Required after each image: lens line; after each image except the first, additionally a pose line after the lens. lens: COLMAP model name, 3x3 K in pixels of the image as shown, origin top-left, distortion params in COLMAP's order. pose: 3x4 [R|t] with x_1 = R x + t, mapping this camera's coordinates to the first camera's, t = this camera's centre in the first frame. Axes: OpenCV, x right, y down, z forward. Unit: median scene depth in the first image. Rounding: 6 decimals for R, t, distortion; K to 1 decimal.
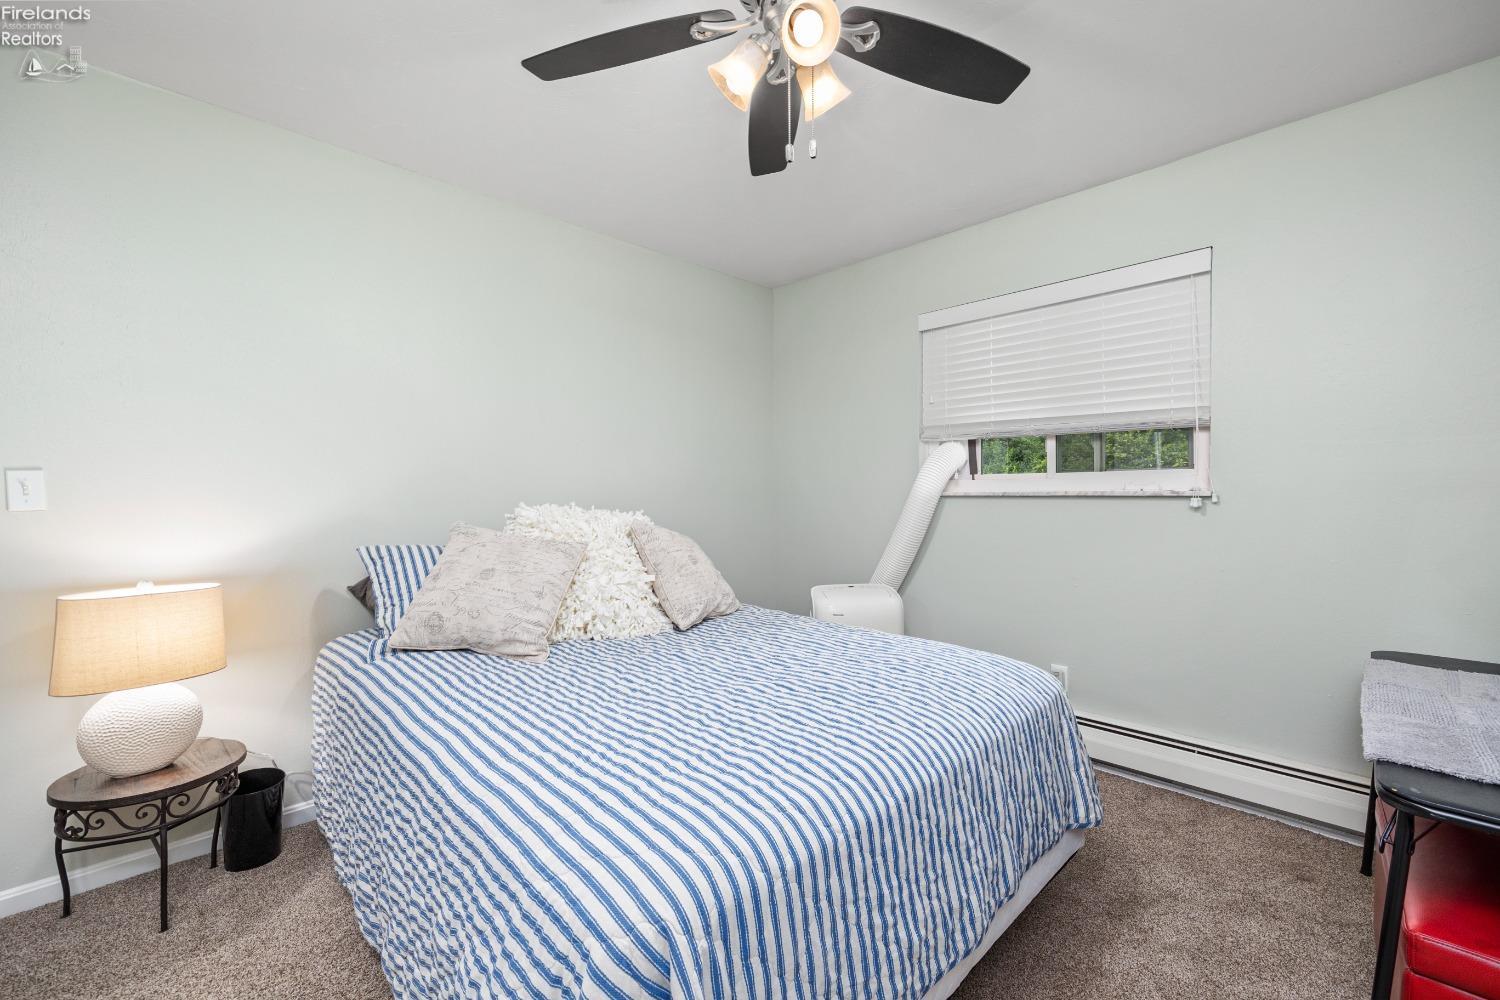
lens RADIAL K [[630.0, 0, 752.9], [0, 630.0, 479.1], [0, 0, 1]] dist [0.001273, 0.000104]
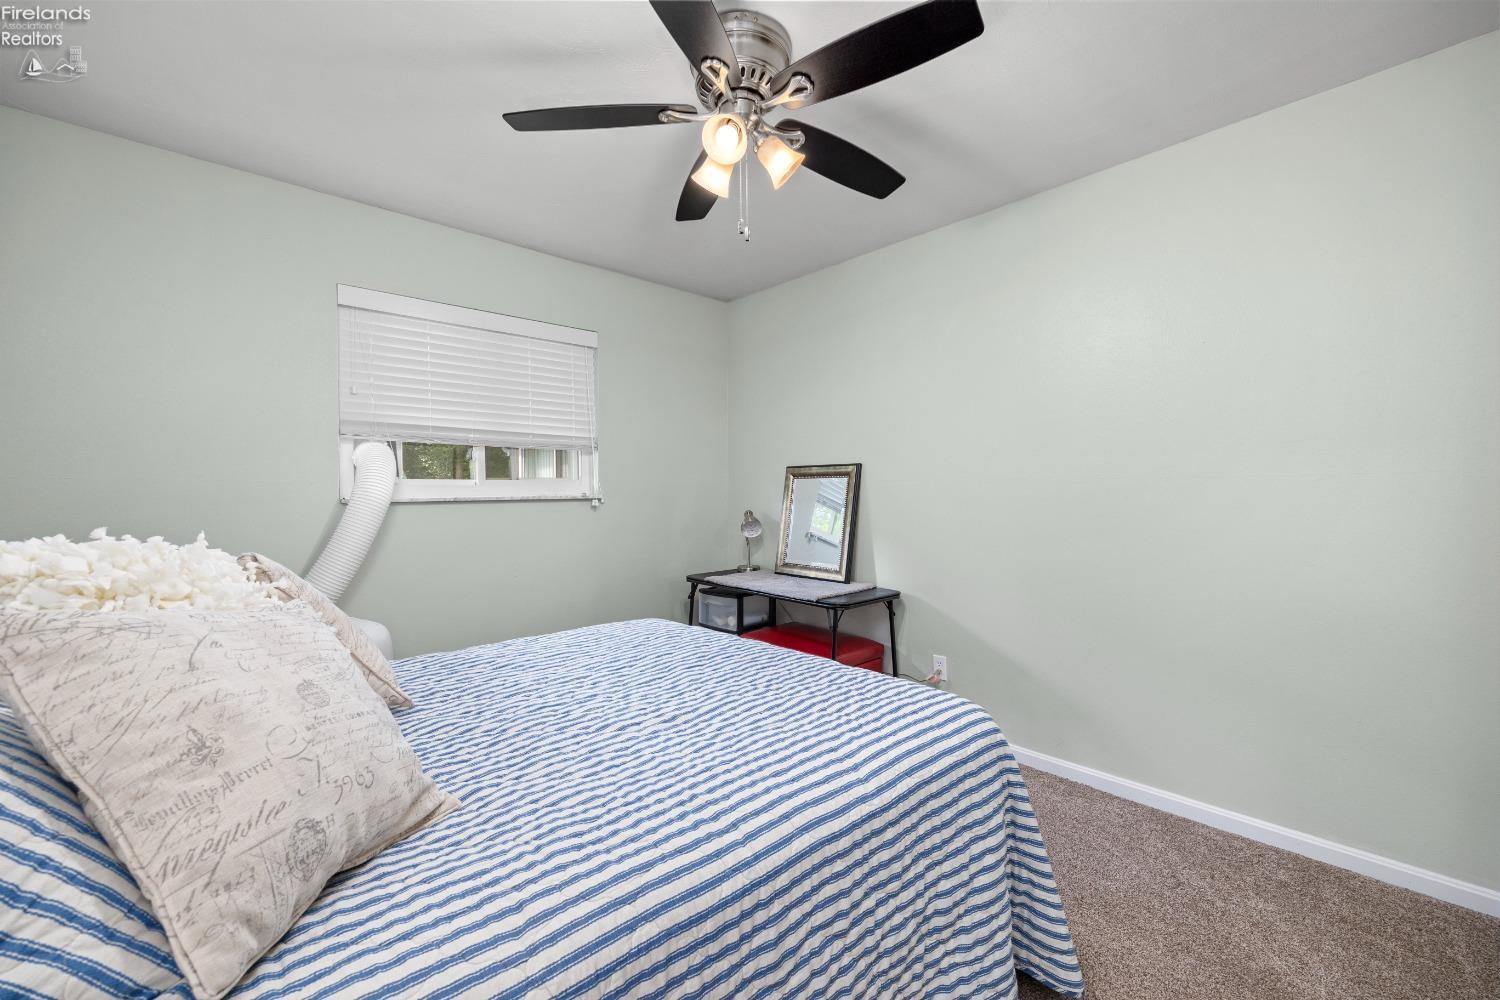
lens RADIAL K [[630.0, 0, 752.9], [0, 630.0, 479.1], [0, 0, 1]] dist [0.001273, 0.000104]
pose [[-0.008400, 0.022302, 0.999716, -1.006278], [-0.009952, 0.999700, -0.022385, 0.013720], [-0.999915, -0.010137, -0.008175, 0.829767]]
